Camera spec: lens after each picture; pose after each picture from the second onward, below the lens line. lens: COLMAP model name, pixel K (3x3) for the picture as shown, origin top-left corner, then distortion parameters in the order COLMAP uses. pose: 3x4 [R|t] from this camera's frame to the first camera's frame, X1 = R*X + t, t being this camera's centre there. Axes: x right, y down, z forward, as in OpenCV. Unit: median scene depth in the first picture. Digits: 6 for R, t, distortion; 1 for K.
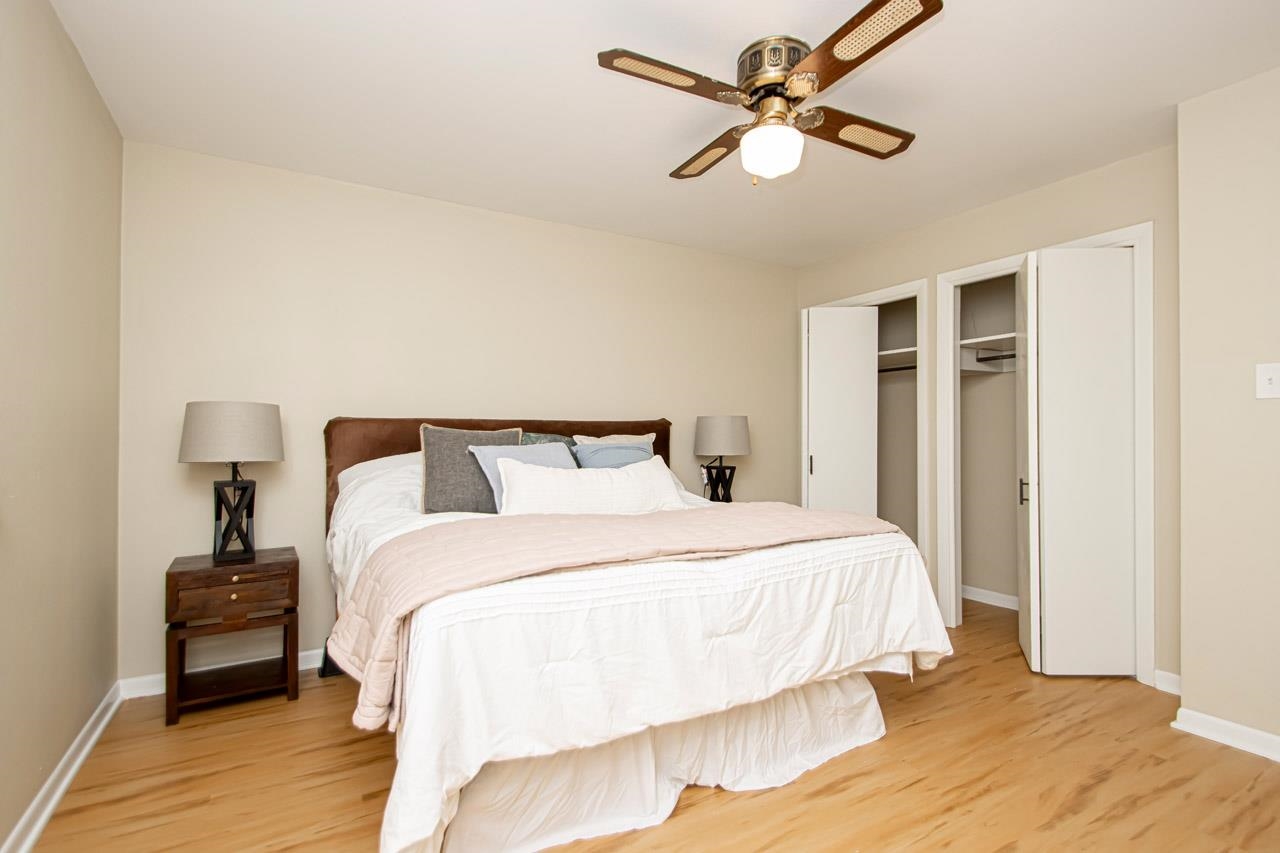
lens RADIAL K [[613.8, 0, 653.0], [0, 613.8, 421.9], [0, 0, 1]] dist [0.011577, -0.000199]
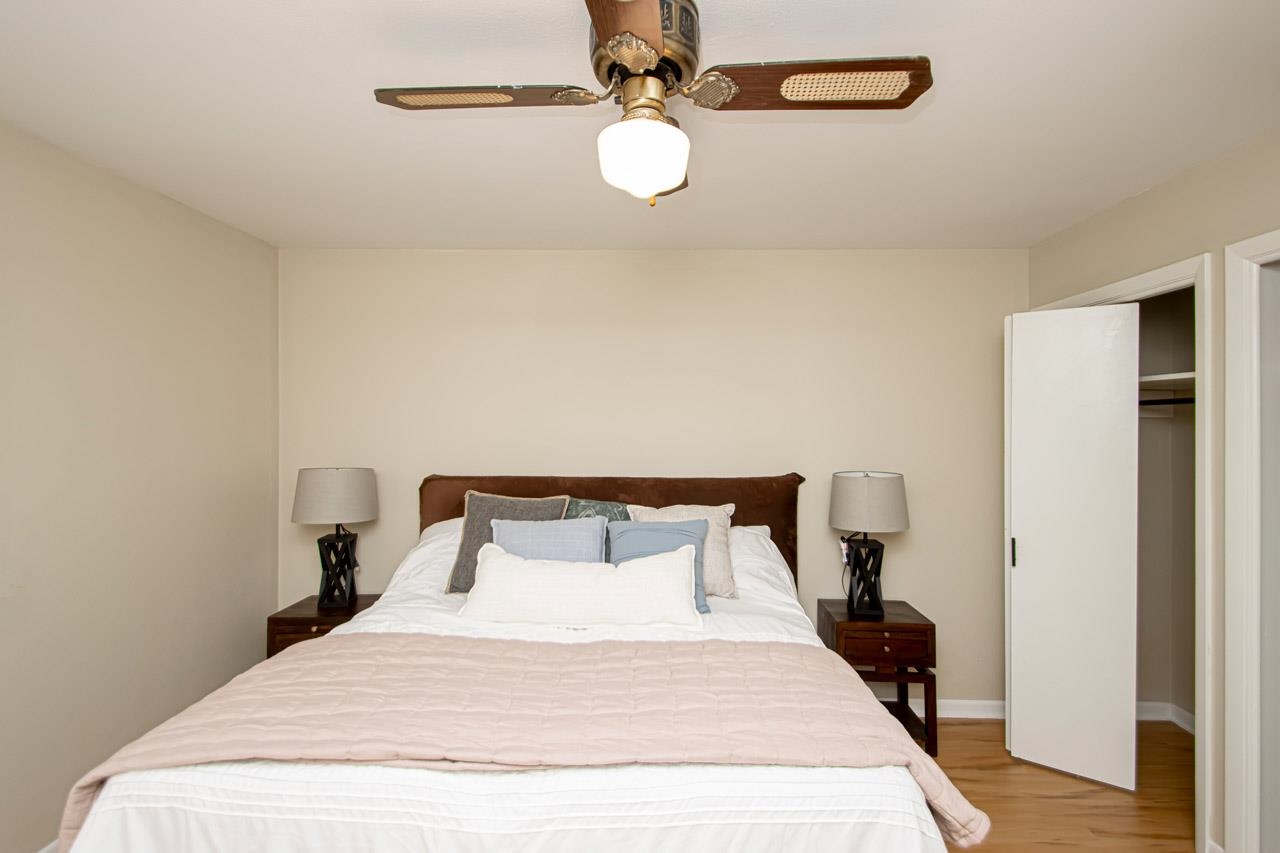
lens RADIAL K [[625.0, 0, 653.0], [0, 625.0, 410.0], [0, 0, 1]] dist [-0.001638, -0.000062]
pose [[0.853391, -0.012535, -0.521121, 0.373665], [0.009290, 0.999918, -0.008838, -0.107202], [0.521189, 0.002700, 0.853437, 0.289657]]
